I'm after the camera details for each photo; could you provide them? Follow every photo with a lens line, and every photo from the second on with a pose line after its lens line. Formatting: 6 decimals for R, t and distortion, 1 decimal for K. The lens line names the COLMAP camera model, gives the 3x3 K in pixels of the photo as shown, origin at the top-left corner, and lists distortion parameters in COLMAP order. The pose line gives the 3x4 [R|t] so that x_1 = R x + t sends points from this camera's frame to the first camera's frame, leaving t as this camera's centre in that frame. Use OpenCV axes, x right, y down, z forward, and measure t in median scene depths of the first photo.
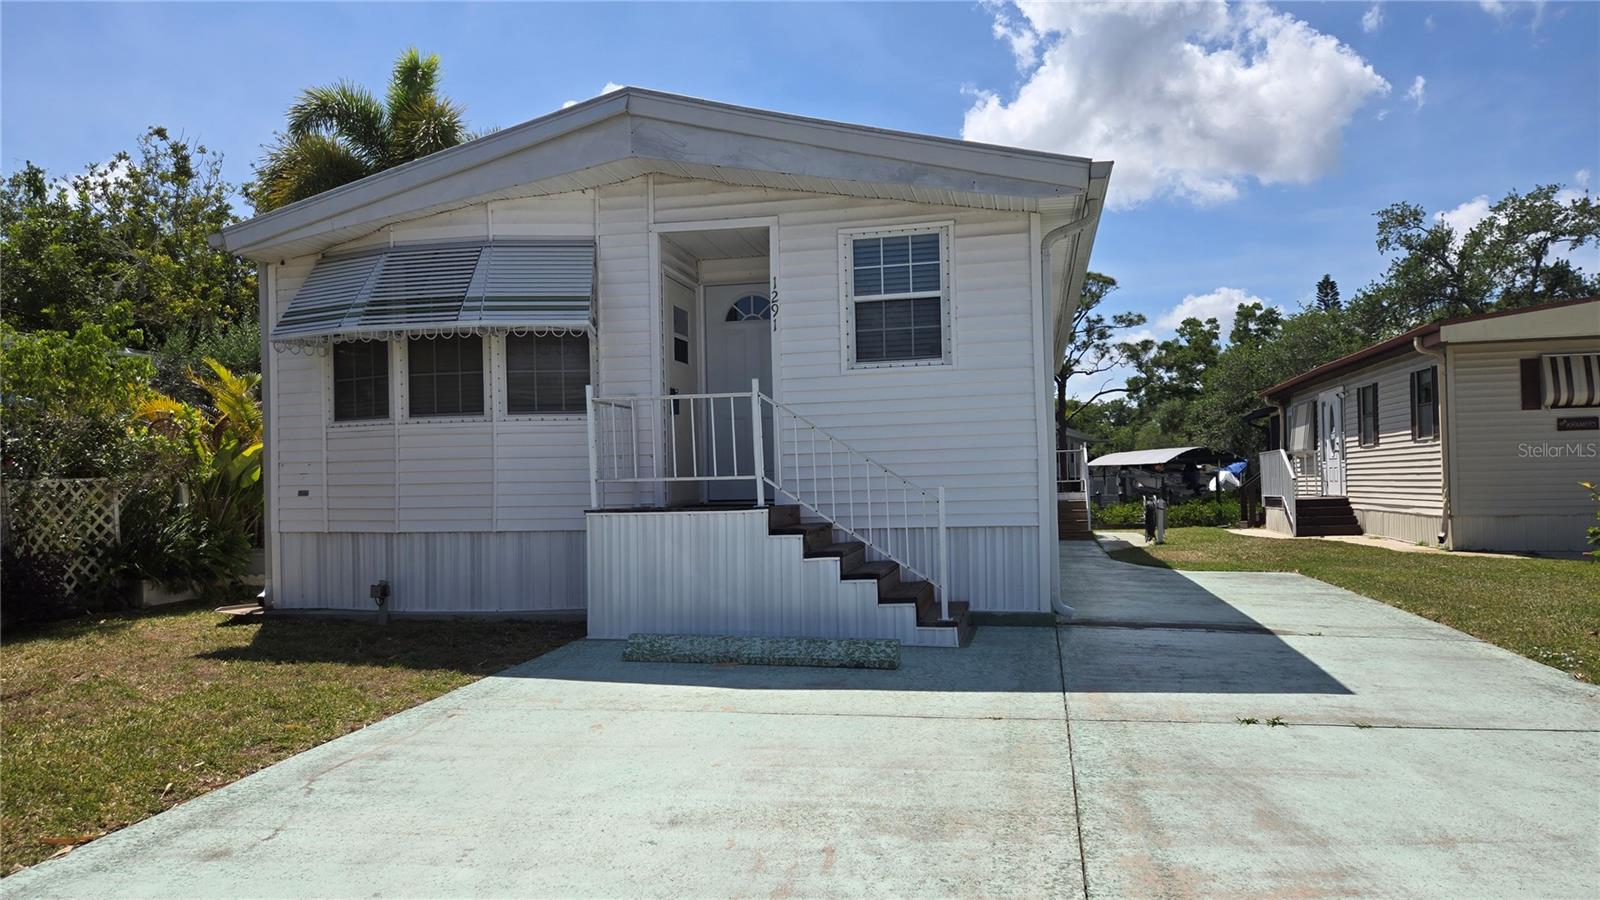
lens RADIAL K [[1066.2, 0, 799.4], [0, 1066.2, 460.9], [0, 0, 1]] dist [0.037891, -0.012534]
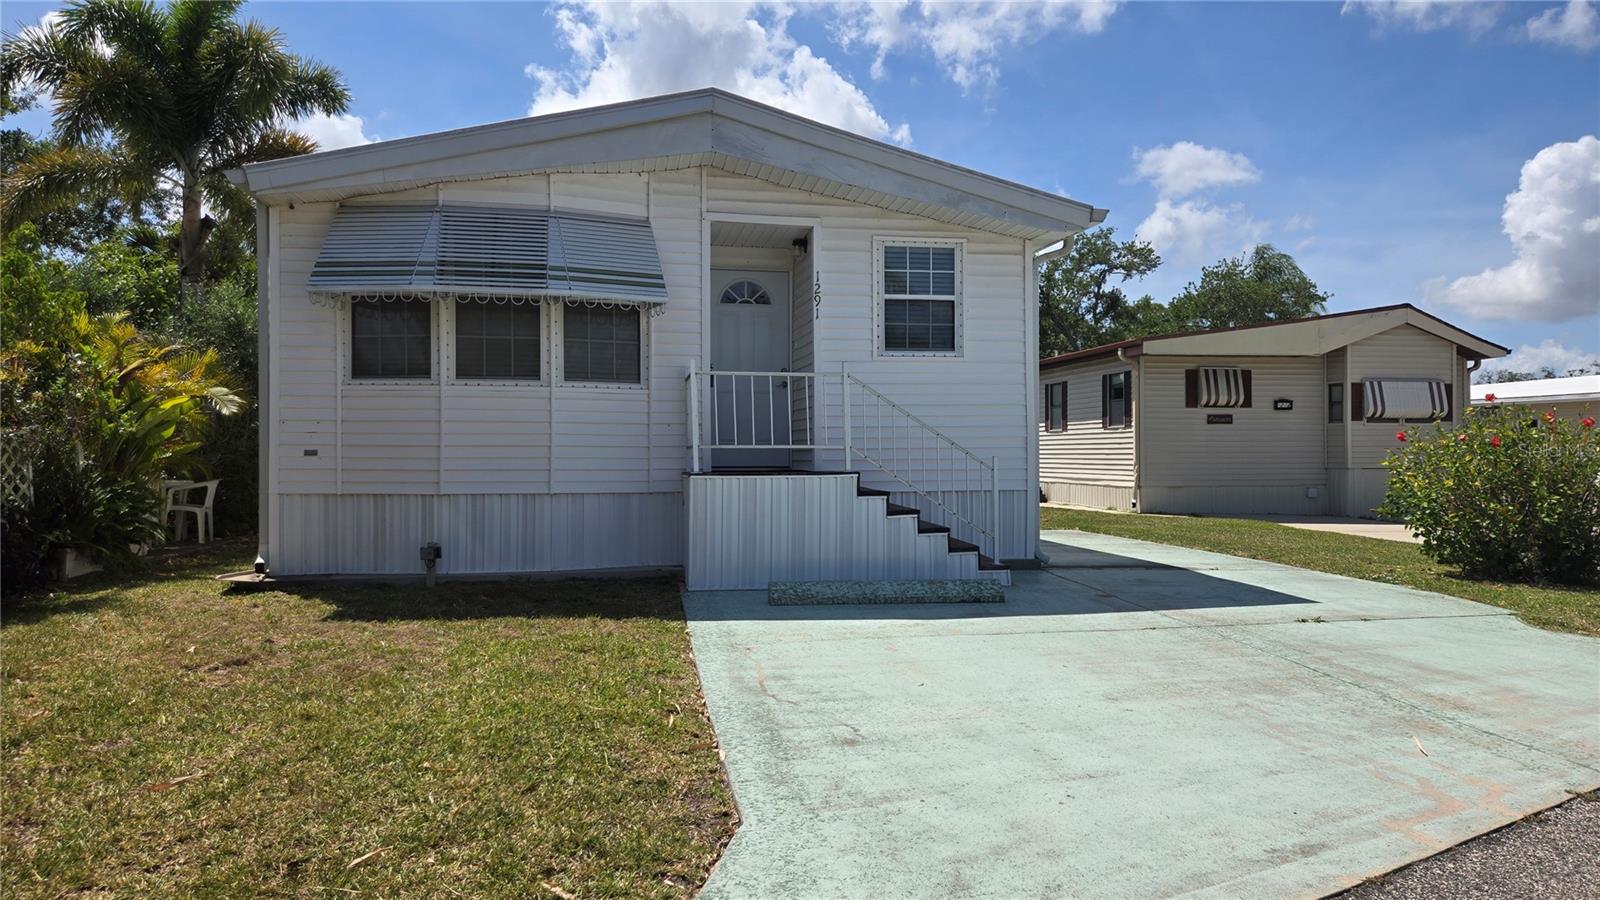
lens RADIAL K [[1066.2, 0, 800.9], [0, 1066.2, 441.1], [0, 0, 1]] dist [0.037891, -0.012534]
pose [[0.918769, 0.023233, 0.394112, -0.469501], [-0.025670, 0.999670, 0.000914, 0.008340], [-0.393961, -0.010957, 0.919062, -0.043581]]
